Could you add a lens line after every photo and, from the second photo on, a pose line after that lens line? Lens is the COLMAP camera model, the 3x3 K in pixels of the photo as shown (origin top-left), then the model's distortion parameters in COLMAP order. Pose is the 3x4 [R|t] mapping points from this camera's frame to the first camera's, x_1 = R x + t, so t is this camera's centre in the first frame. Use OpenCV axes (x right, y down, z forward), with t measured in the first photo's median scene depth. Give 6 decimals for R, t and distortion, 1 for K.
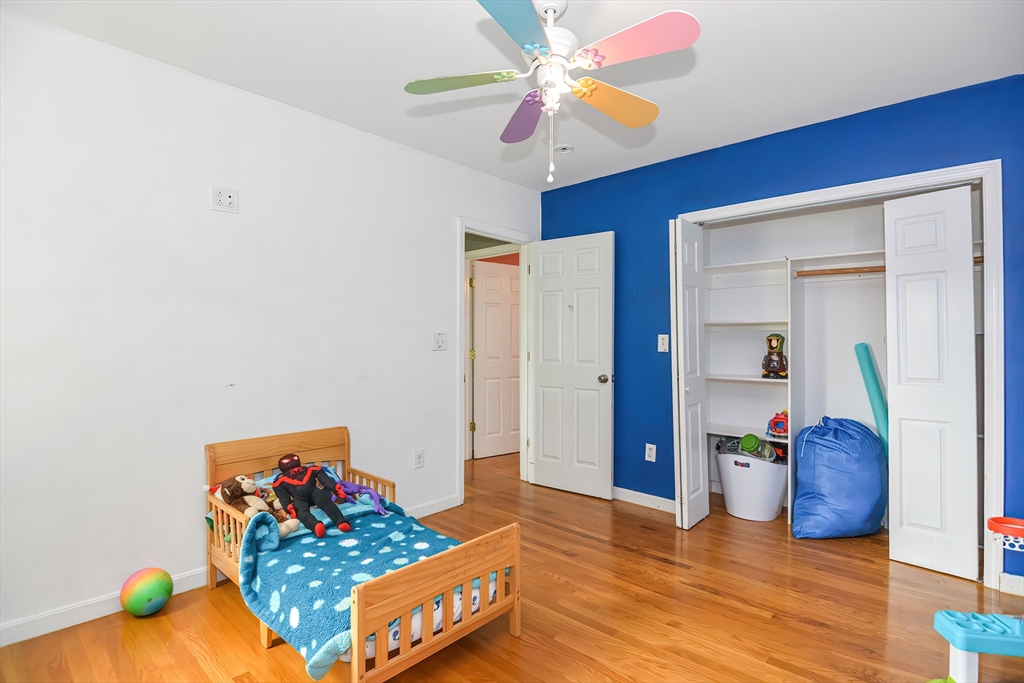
lens RADIAL K [[511.1, 0, 512.0], [0, 511.1, 341.5], [0, 0, 1]] dist [-0.002635, -0.001641]
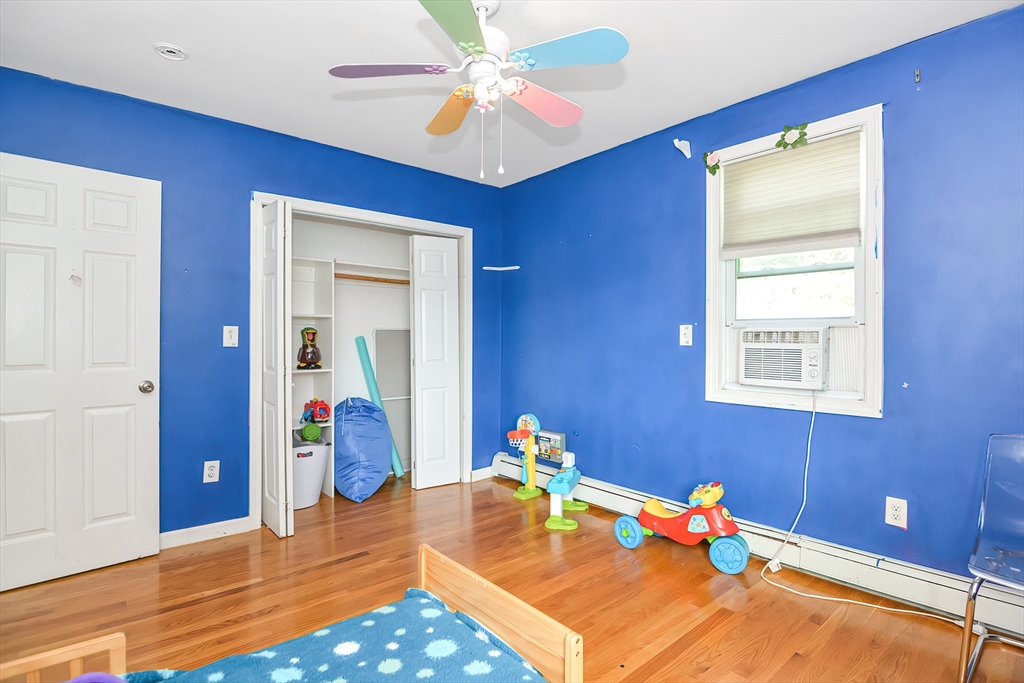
lens RADIAL K [[511.1, 0, 512.0], [0, 511.1, 341.5], [0, 0, 1]] dist [-0.002635, -0.001641]
pose [[0.127294, -0.011134, 0.991803, -0.509320], [-0.003896, 0.999924, 0.011725, -0.000466], [-0.991857, -0.005356, 0.127240, 0.457517]]
